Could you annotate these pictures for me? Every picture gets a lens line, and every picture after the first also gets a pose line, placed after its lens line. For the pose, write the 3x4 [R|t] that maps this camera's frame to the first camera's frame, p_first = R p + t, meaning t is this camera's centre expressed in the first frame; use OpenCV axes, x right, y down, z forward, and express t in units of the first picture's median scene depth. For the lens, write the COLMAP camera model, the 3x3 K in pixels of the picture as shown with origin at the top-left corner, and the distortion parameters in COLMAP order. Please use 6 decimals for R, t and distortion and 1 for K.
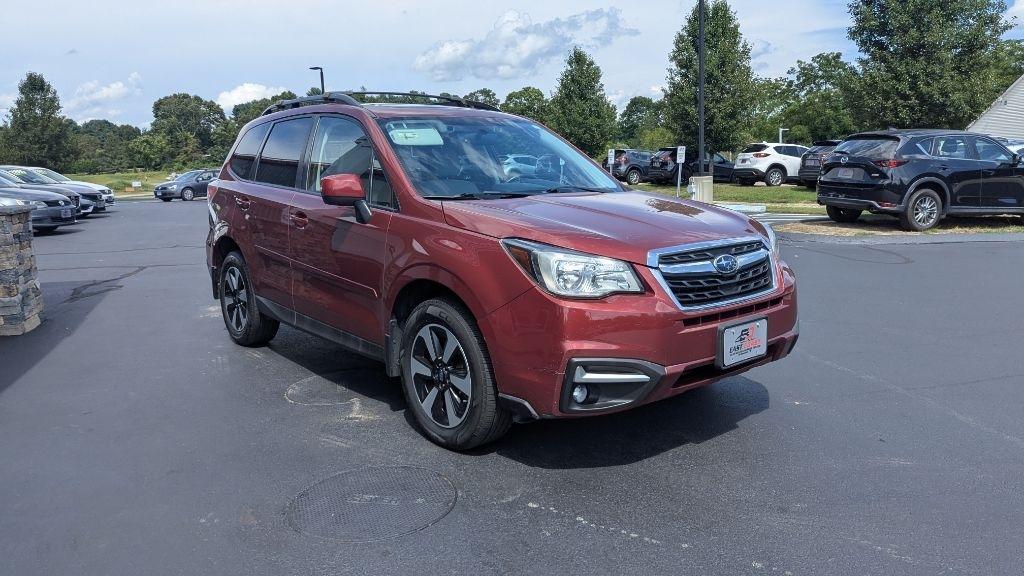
lens RADIAL K [[728.2, 0, 511.8], [0, 728.2, 271.8], [0, 0, 1]] dist [0.063301, -0.059880]
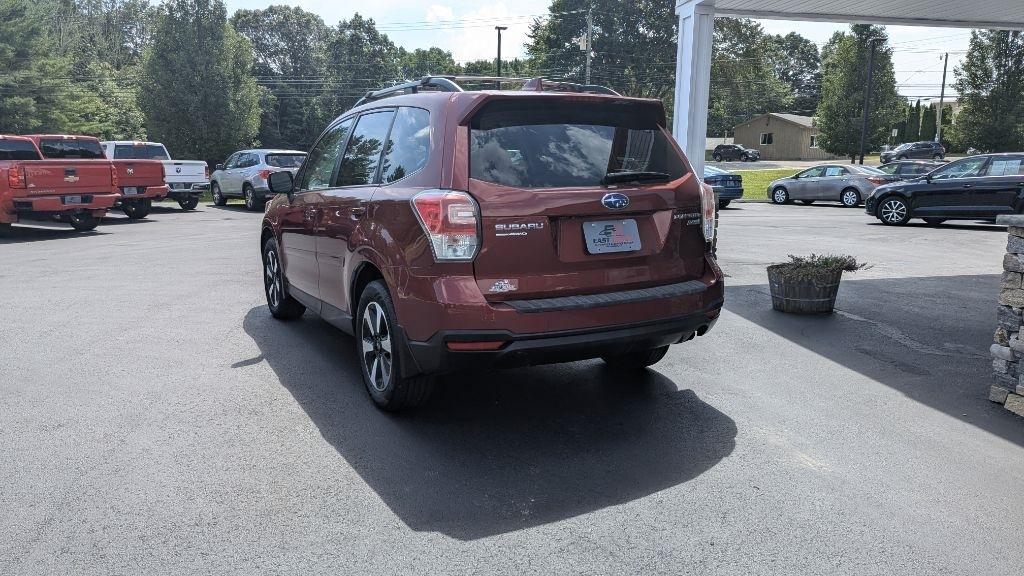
lens RADIAL K [[728.2, 0, 504.8], [0, 728.2, 274.5], [0, 0, 1]] dist [0.063301, -0.059880]
pose [[-0.981266, -0.004182, 0.192610, -0.138481], [0.053389, 0.954707, 0.292720, -0.097013], [-0.185110, 0.297520, -0.936598, 0.655822]]
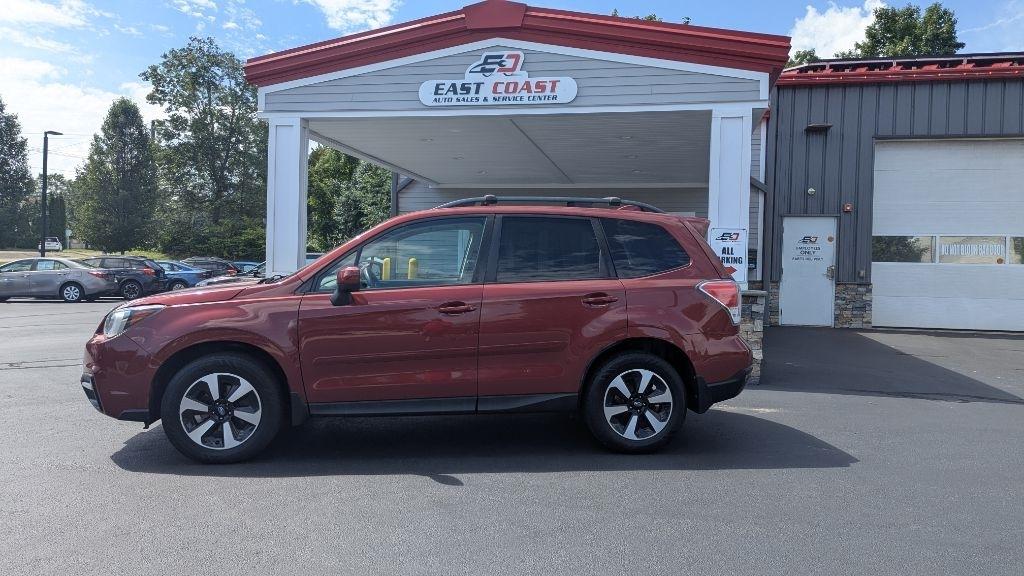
lens RADIAL K [[728.2, 0, 521.2], [0, 728.2, 284.0], [0, 0, 1]] dist [0.063301, -0.059880]
pose [[-0.527349, 0.039360, -0.848737, 0.257807], [-0.132687, 0.982855, 0.128023, -0.087617], [0.839224, 0.180129, -0.513085, 0.544185]]
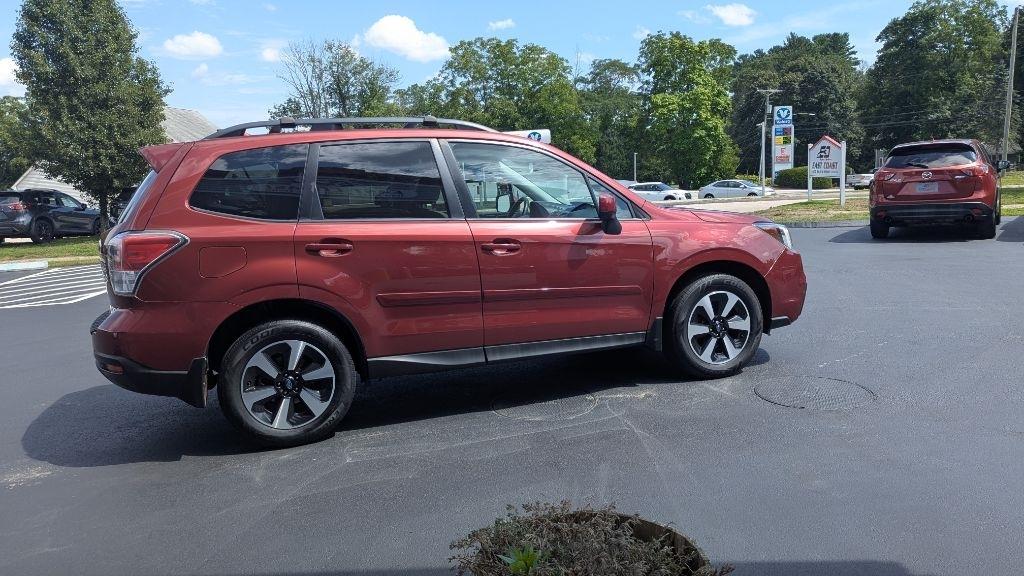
lens RADIAL K [[728.2, 0, 508.0], [0, 728.2, 276.9], [0, 0, 1]] dist [0.063301, -0.059880]
pose [[0.348651, -0.121562, 0.929336, -0.340606], [0.182573, 0.981367, 0.059874, -0.025046], [-0.919298, 0.148797, 0.364349, 0.186448]]
